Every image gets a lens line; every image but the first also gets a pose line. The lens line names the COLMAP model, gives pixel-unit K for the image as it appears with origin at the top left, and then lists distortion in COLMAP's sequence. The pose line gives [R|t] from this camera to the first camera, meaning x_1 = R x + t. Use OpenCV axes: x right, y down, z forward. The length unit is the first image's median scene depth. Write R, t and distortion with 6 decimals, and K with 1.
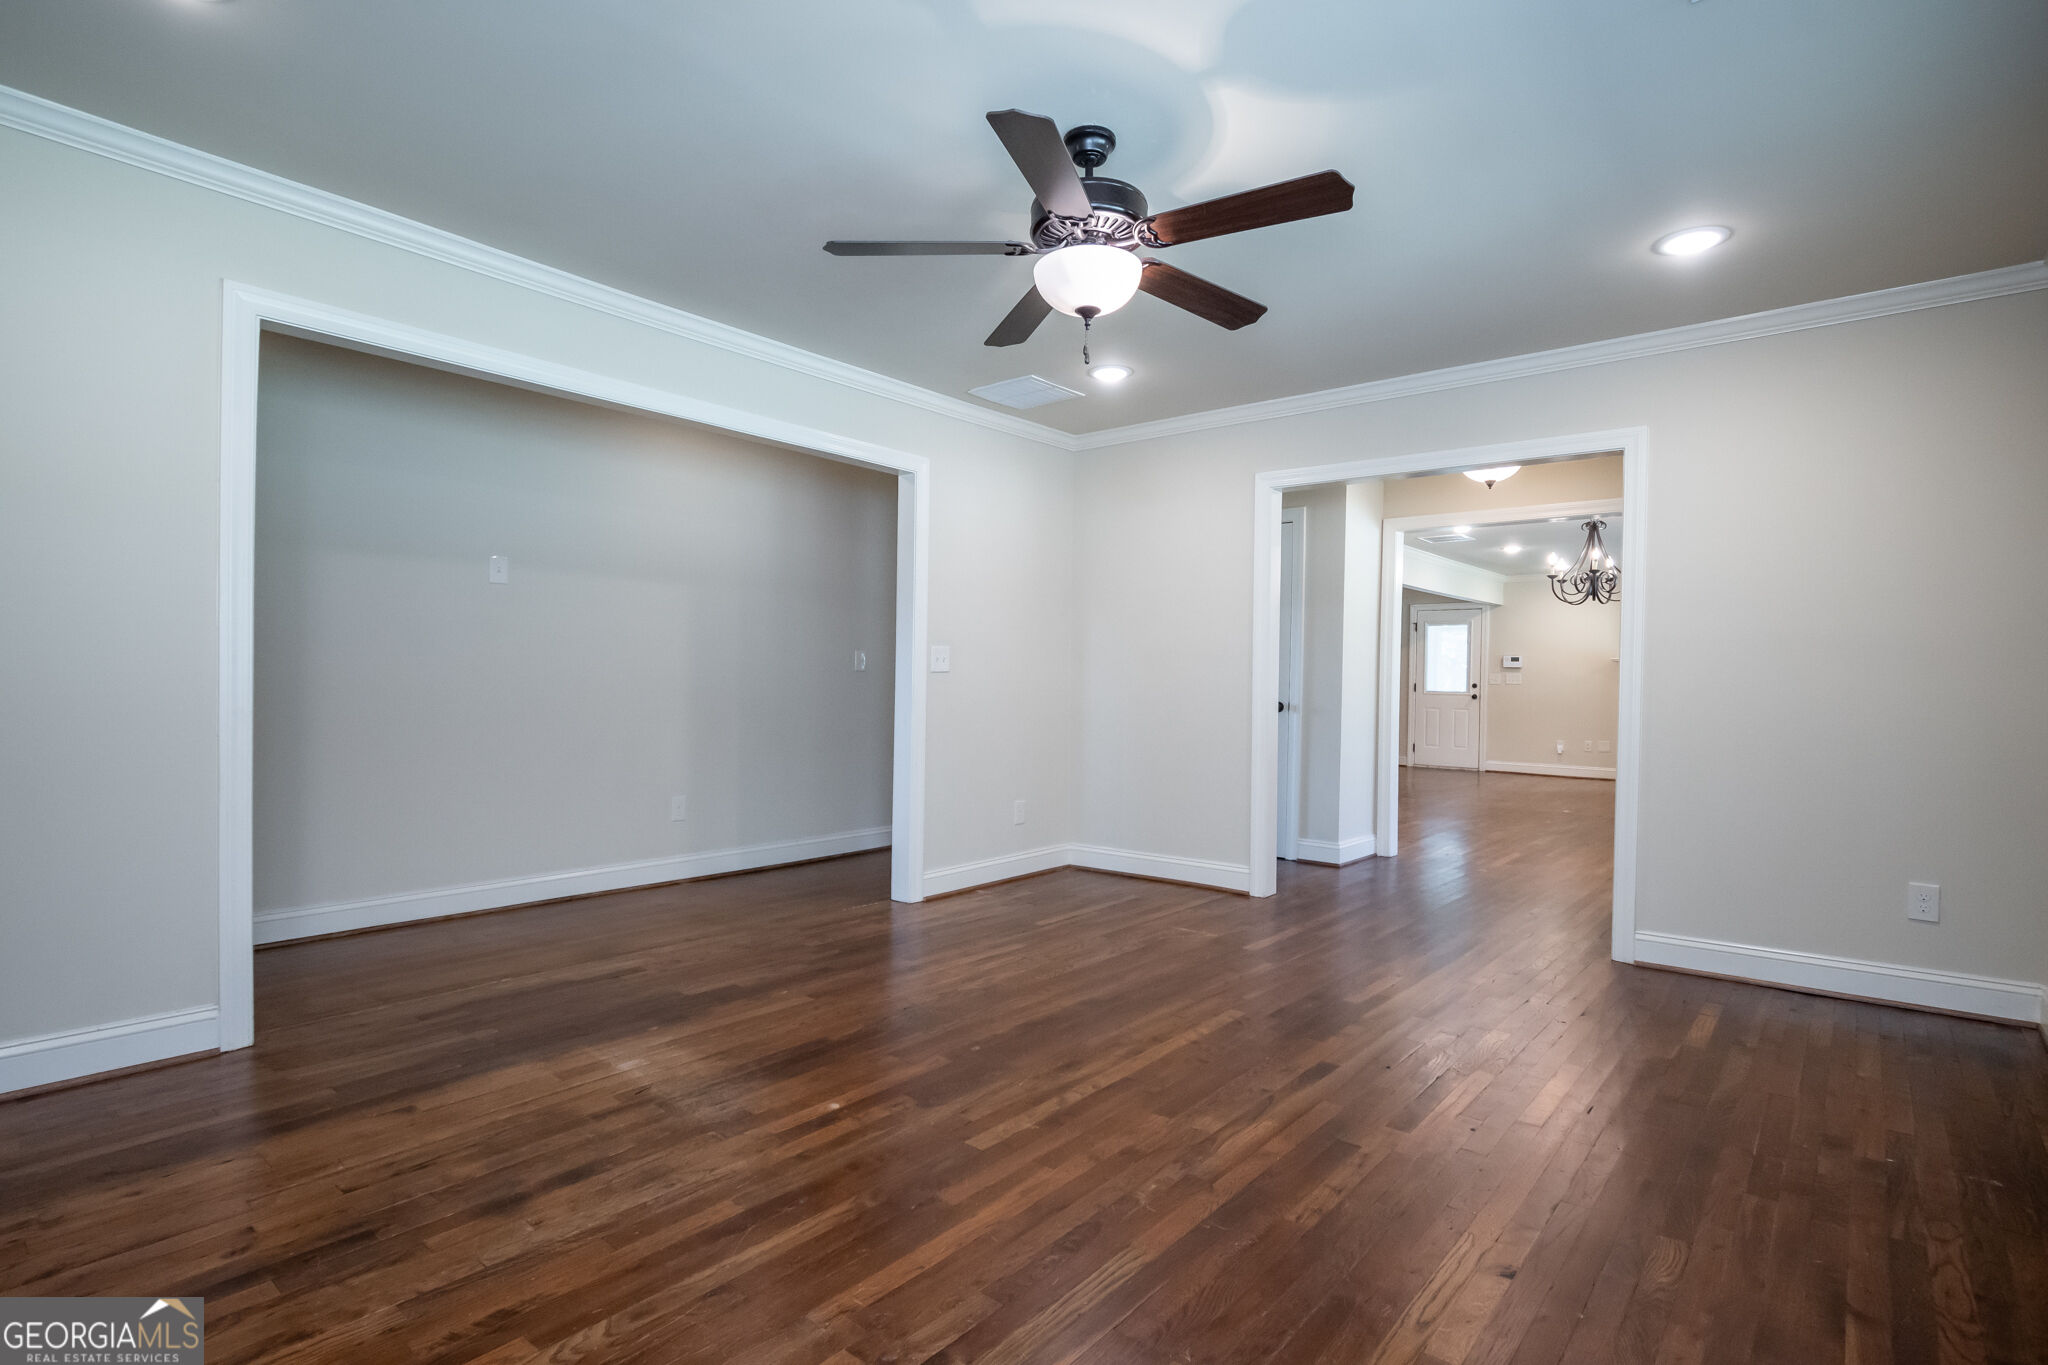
lens RADIAL K [[1007.0, 0, 1024.0], [0, 1007.0, 682.5], [0, 0, 1]] dist [0.001159, -0.000452]
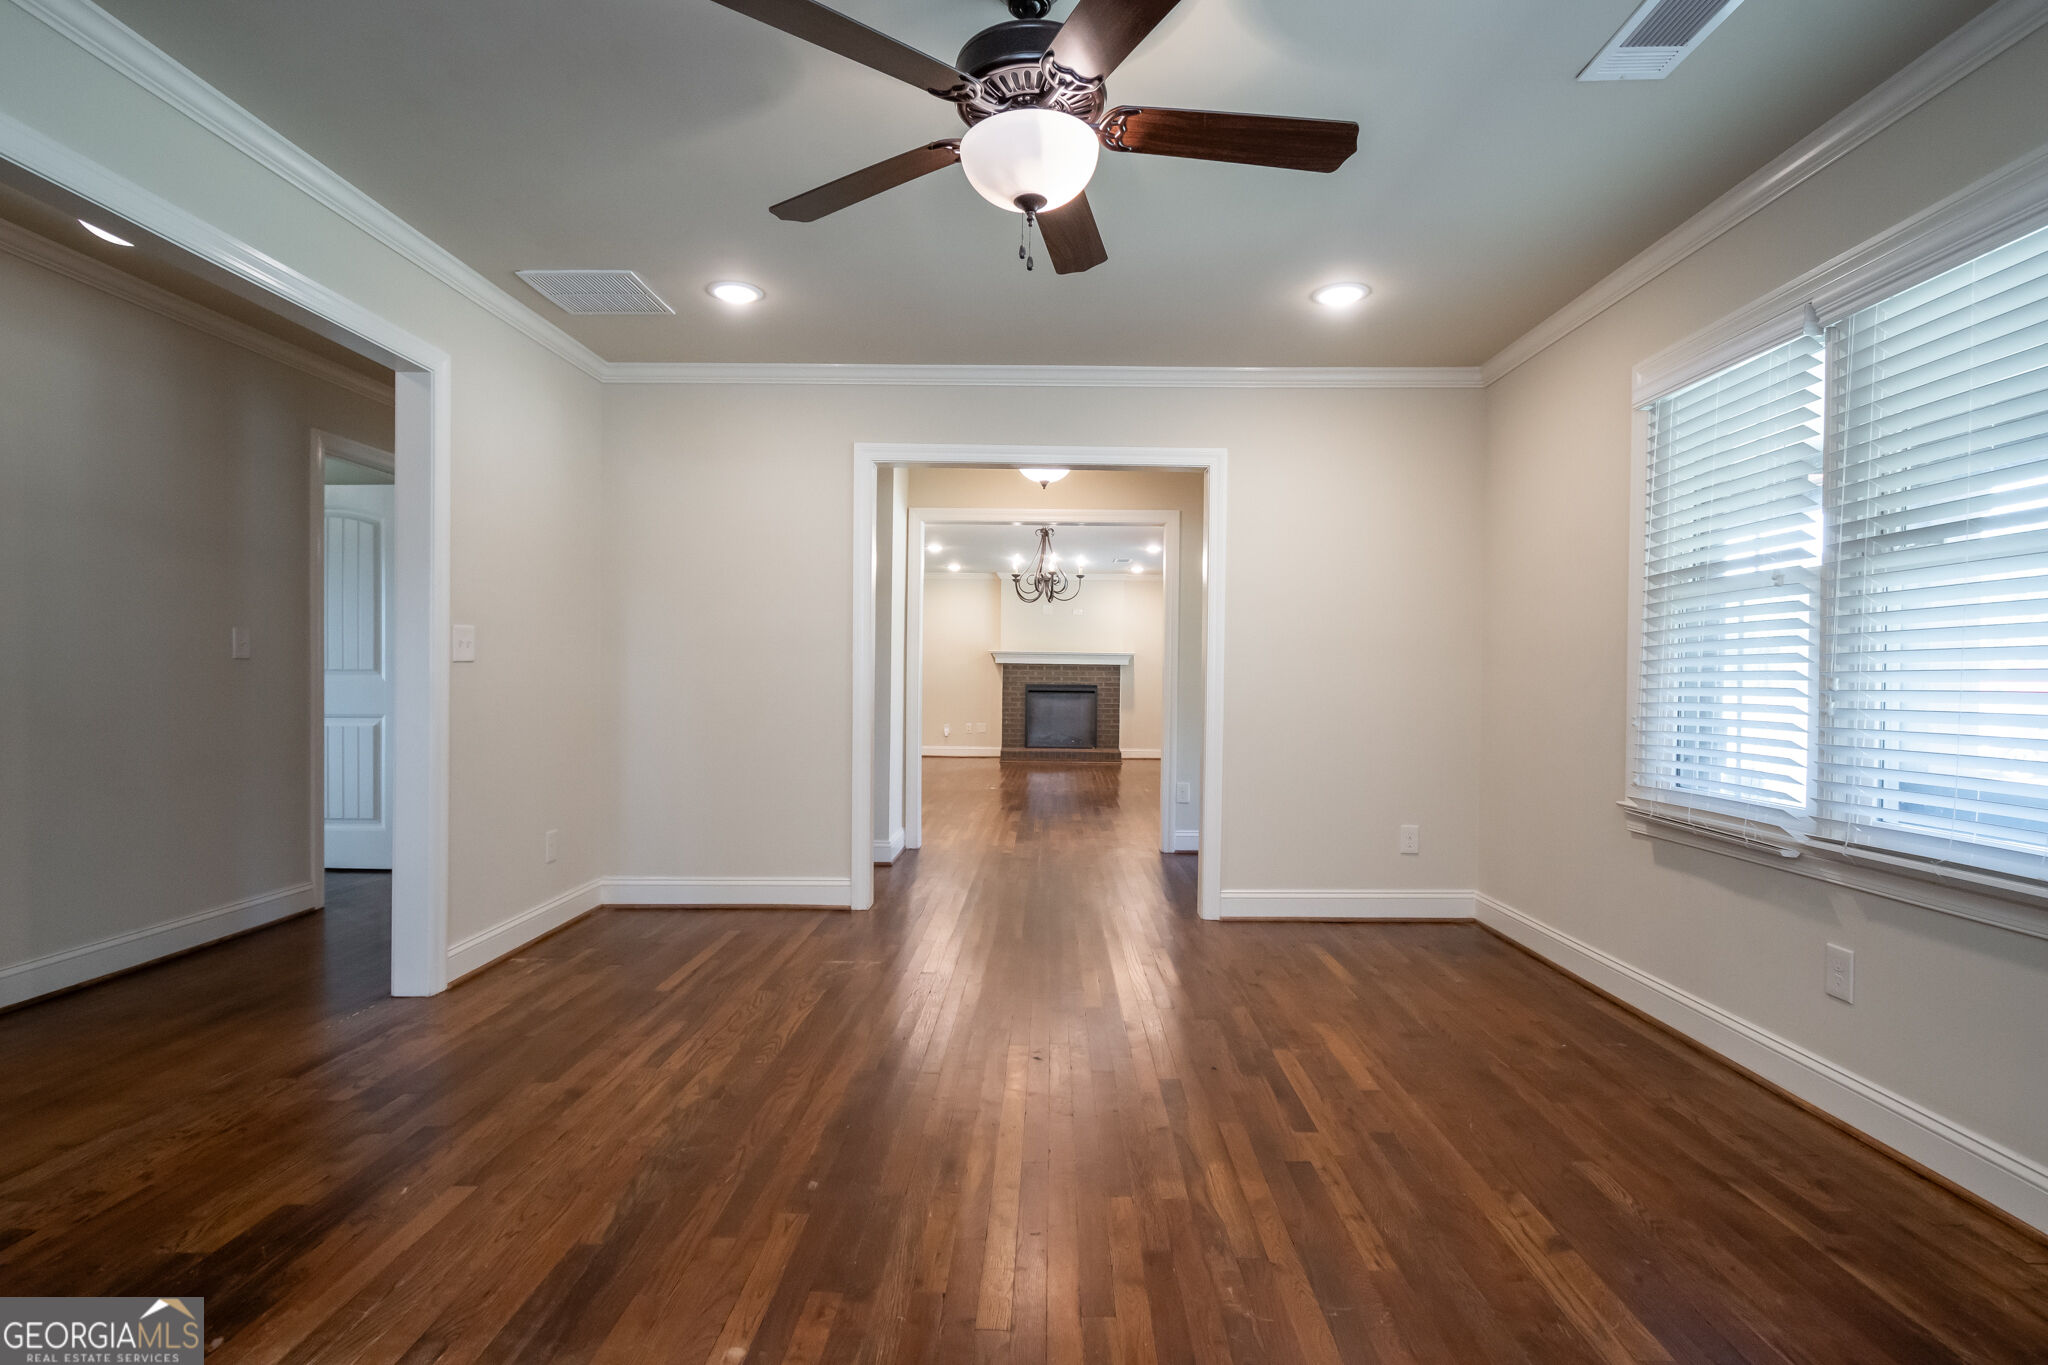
lens RADIAL K [[1007.0, 0, 1024.0], [0, 1007.0, 682.5], [0, 0, 1]] dist [0.001159, -0.000452]
pose [[0.776170, -0.009873, 0.630447, -0.278296], [0.002279, 0.999915, 0.012853, -0.004845], [-0.630520, -0.008539, 0.776126, 0.251584]]
